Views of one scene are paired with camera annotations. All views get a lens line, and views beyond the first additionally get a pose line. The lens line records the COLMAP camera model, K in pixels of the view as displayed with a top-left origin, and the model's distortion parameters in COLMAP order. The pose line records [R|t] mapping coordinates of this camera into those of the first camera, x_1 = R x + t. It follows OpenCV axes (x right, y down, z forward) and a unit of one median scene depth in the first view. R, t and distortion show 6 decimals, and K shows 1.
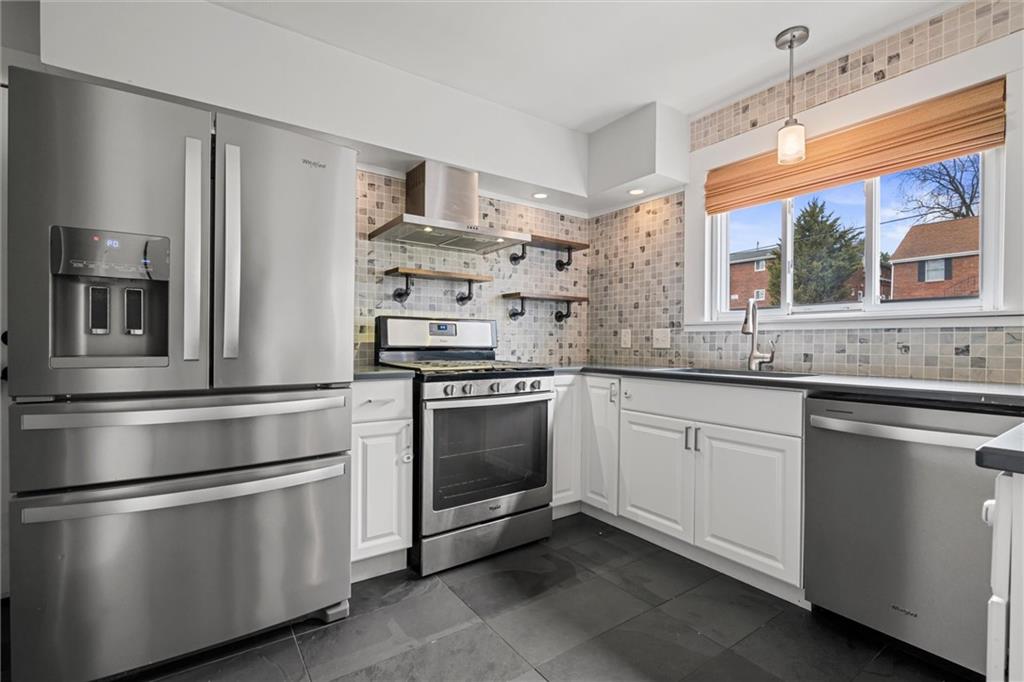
lens RADIAL K [[476.9, 0, 516.9], [0, 476.9, 343.2], [0, 0, 1]] dist [-0.002978, -0.000557]
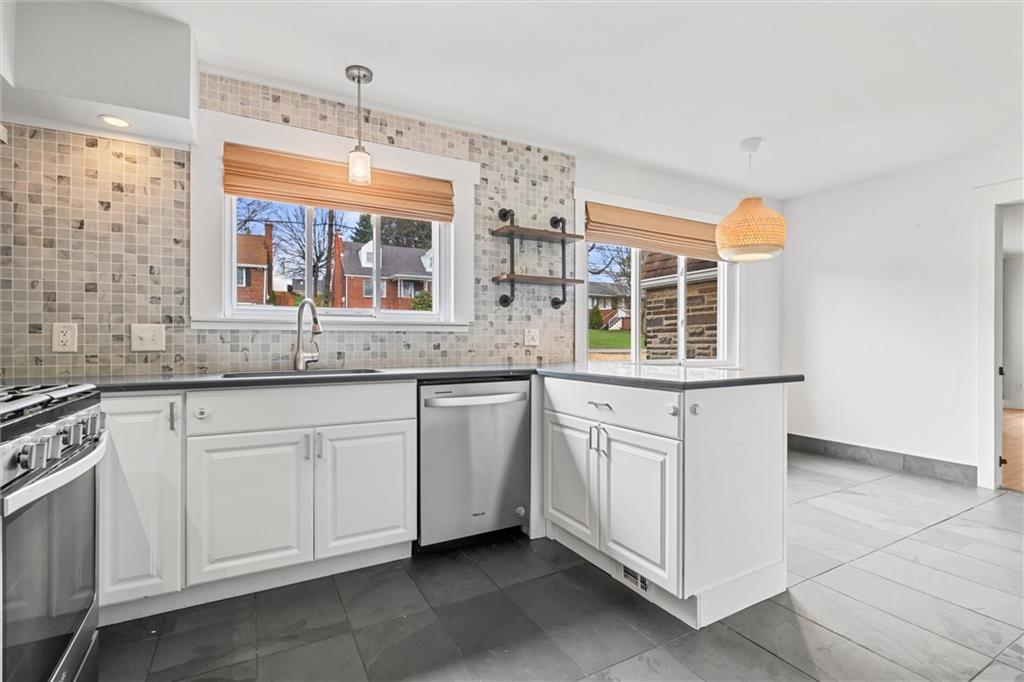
lens RADIAL K [[476.9, 0, 515.3], [0, 476.9, 340.3], [0, 0, 1]] dist [-0.002978, -0.000557]
pose [[0.097635, 0.000189, 0.995222, -0.432287], [0.006275, 0.999980, -0.000806, -0.001825], [-0.995203, 0.006324, 0.097631, 0.434083]]
